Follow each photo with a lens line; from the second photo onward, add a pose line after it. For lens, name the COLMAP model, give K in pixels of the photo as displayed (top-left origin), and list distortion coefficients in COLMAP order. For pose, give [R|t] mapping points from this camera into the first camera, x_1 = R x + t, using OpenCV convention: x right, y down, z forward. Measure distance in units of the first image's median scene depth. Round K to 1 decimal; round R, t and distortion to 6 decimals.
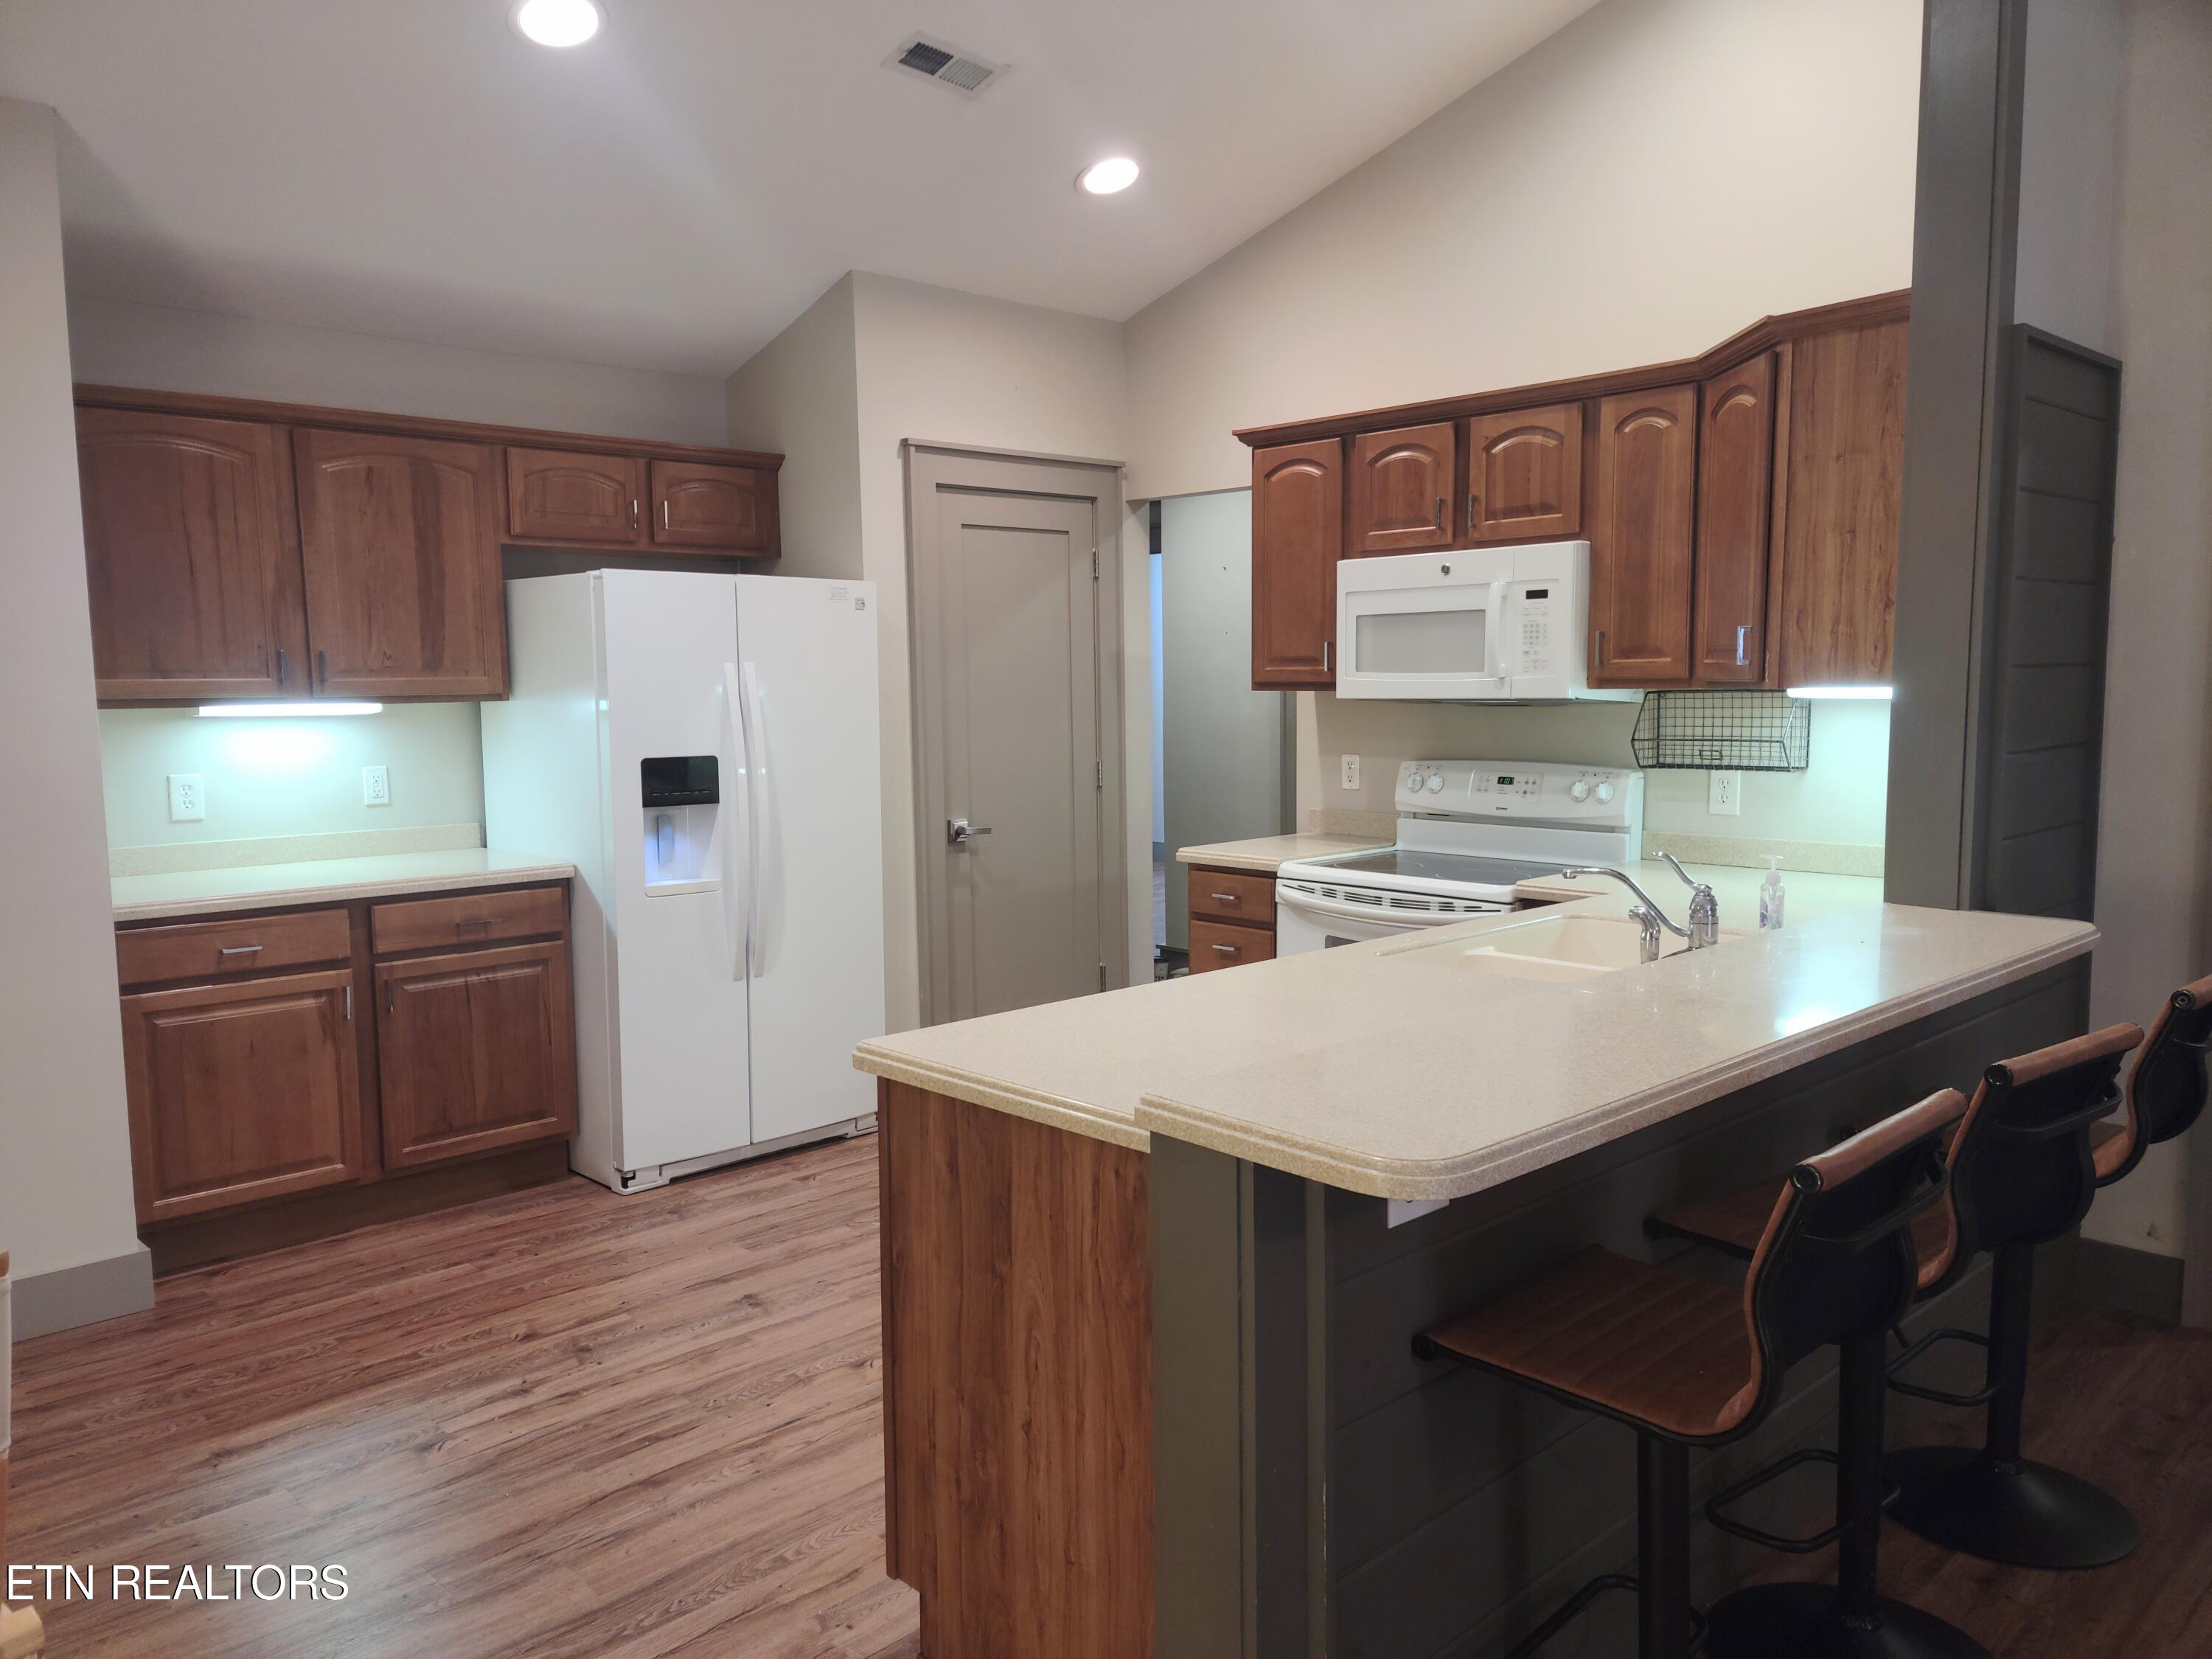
lens RADIAL K [[1656.3, 0, 1106.3], [0, 1656.3, 833.7], [0, 0, 1]] dist [0.021868, 0.022062]
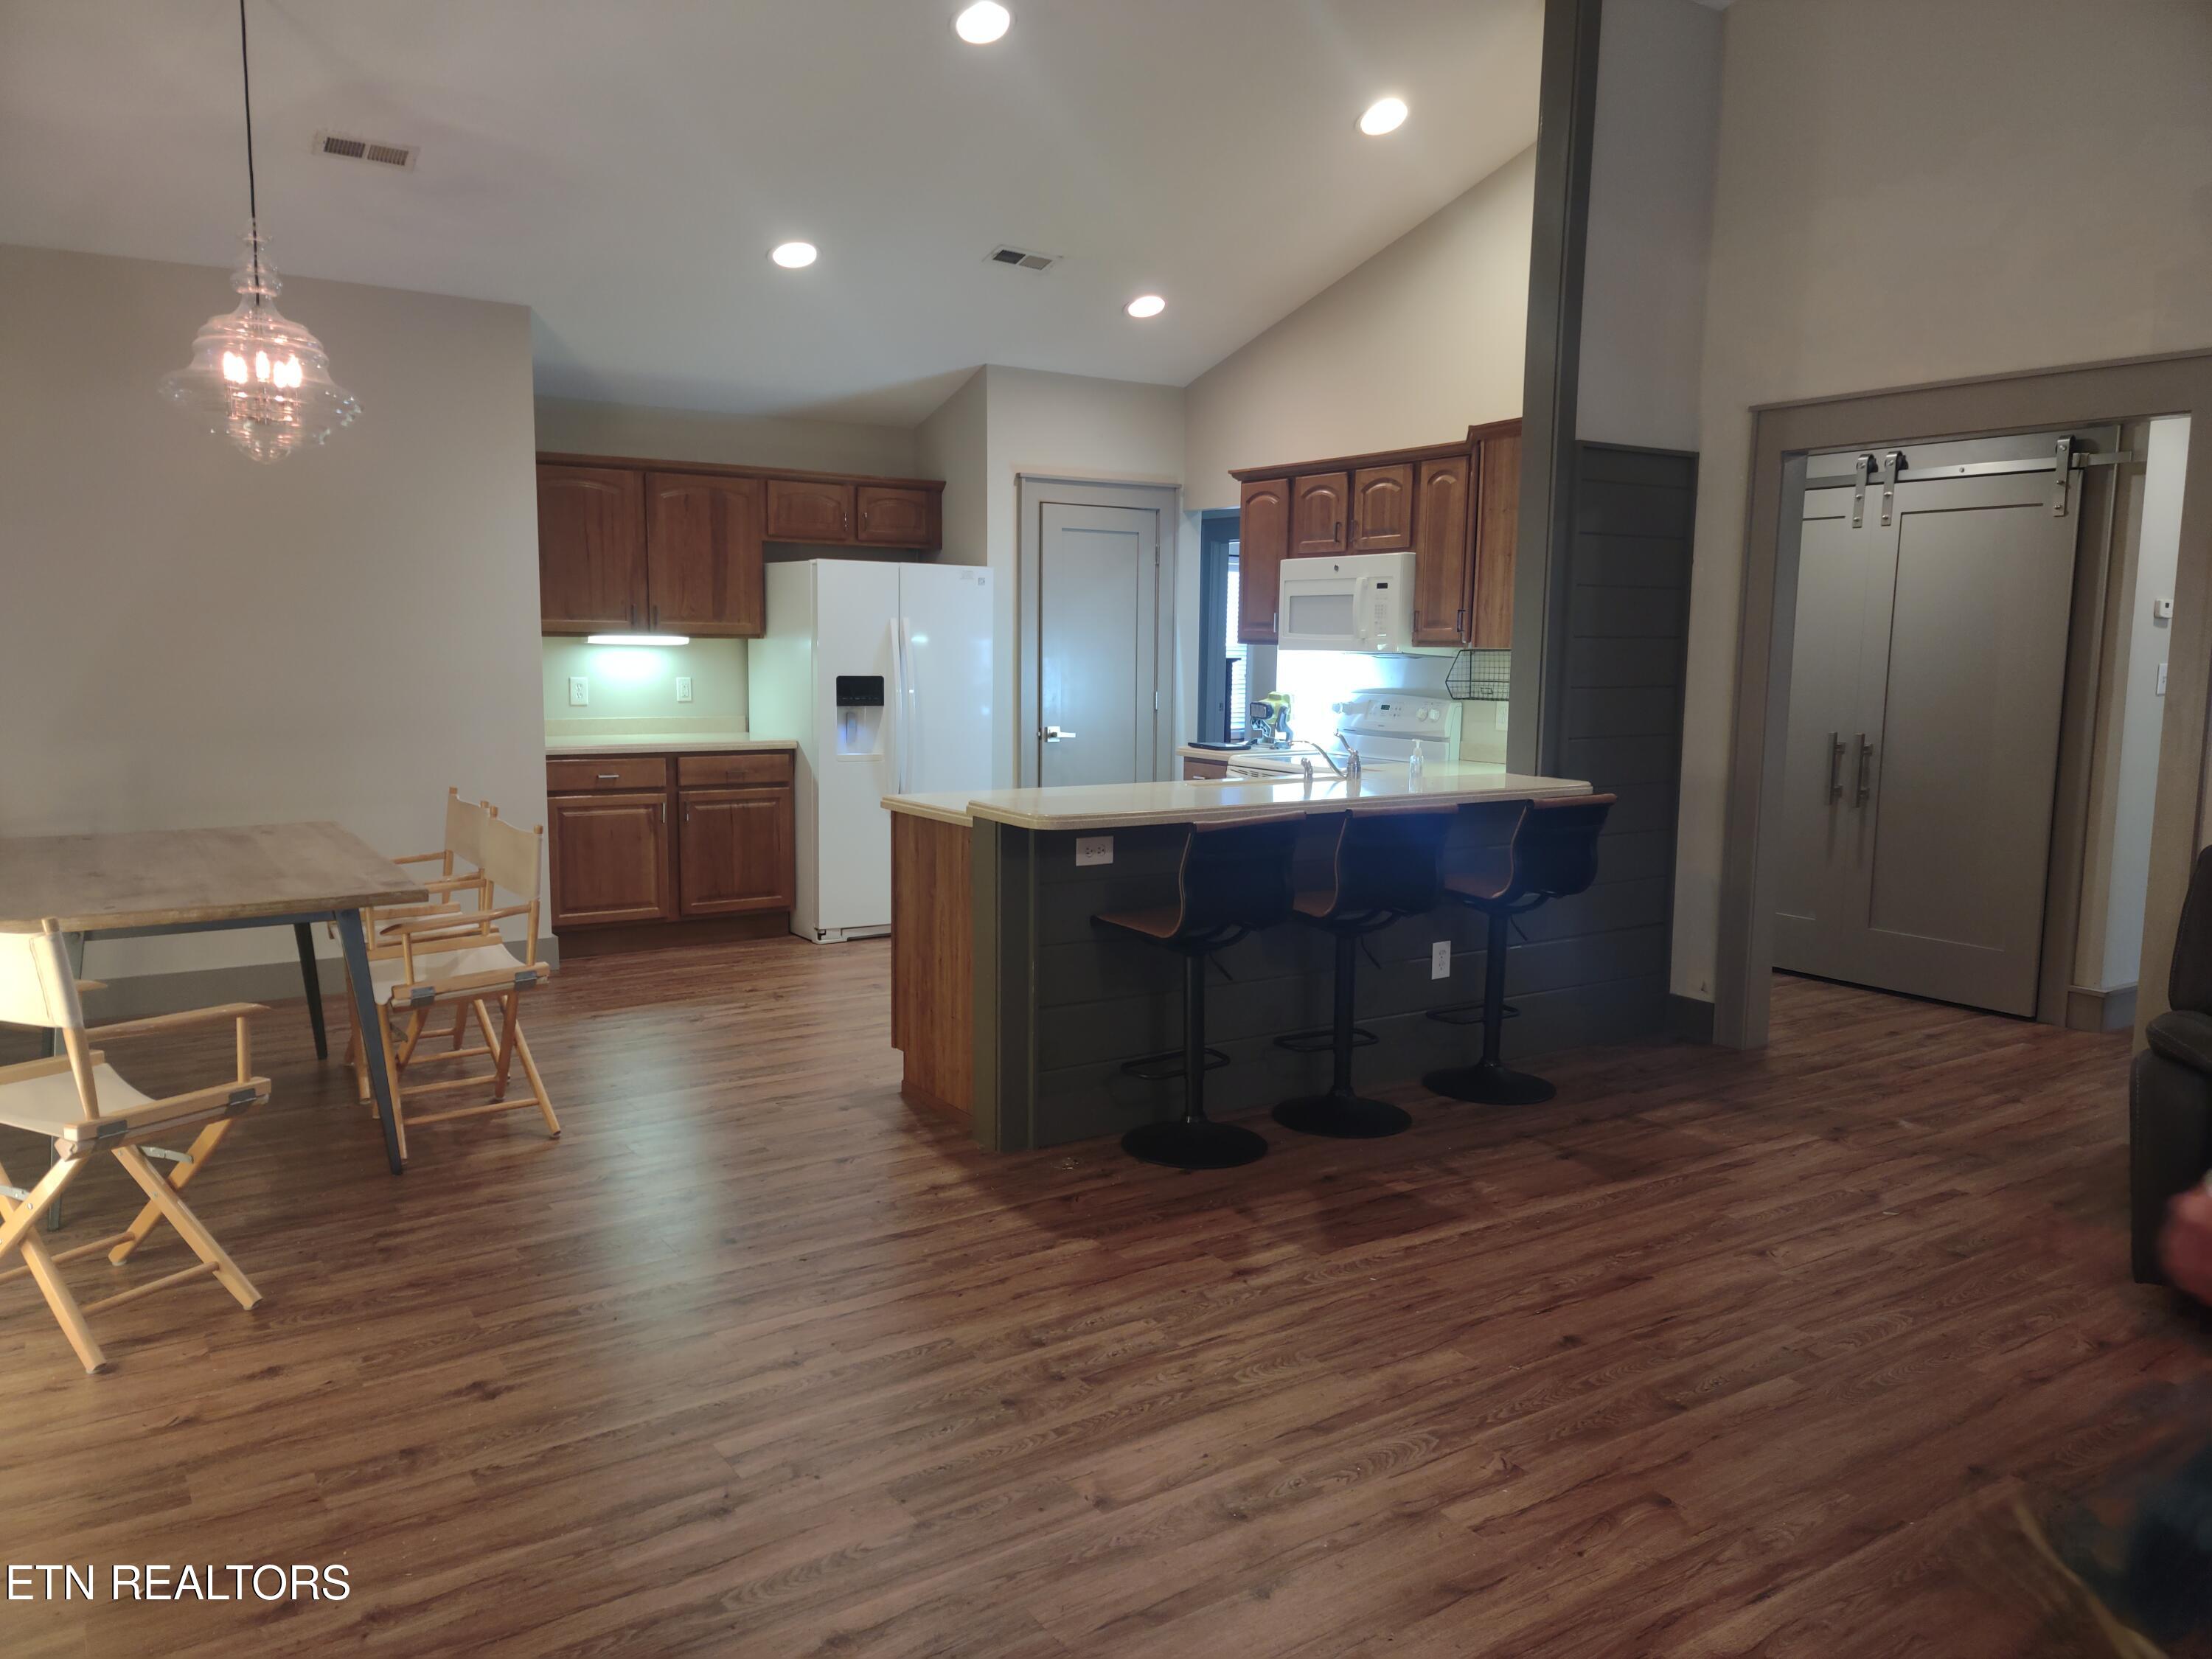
lens RADIAL K [[1656.3, 0, 1105.7], [0, 1656.3, 828.3], [0, 0, 1]] dist [0.021868, 0.022062]
pose [[0.984665, 0.043405, -0.168972, 0.265865], [-0.039870, 0.998910, 0.024259, 0.055347], [0.169841, -0.017150, 0.985322, -0.571440]]
